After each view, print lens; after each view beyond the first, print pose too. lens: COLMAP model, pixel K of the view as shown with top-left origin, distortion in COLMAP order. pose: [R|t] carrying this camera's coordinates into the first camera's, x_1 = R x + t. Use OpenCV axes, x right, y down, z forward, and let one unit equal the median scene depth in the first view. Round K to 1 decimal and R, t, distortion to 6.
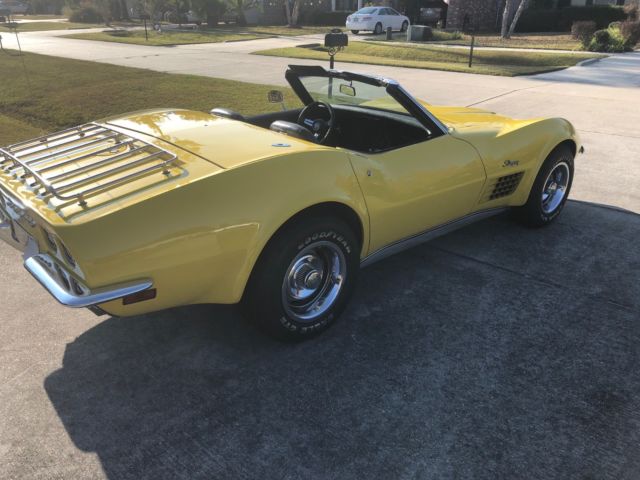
lens RADIAL K [[531.2, 0, 317.0], [0, 531.2, 244.3], [0, 0, 1]] dist [0.007869, 0.009846]
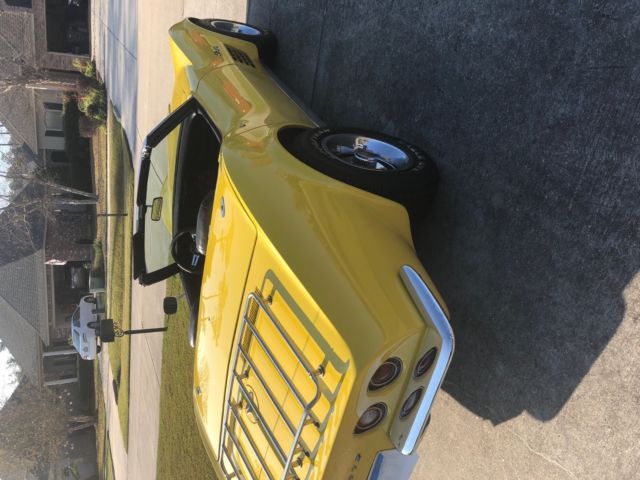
lens RADIAL K [[531.2, 0, 317.0], [0, 531.2, 244.3], [0, 0, 1]] dist [0.007869, 0.009846]
pose [[-0.146247, -0.959321, 0.241485, -0.094600], [0.989228, -0.143374, 0.029522, -0.016866], [0.006301, 0.243202, 0.969955, 0.038078]]
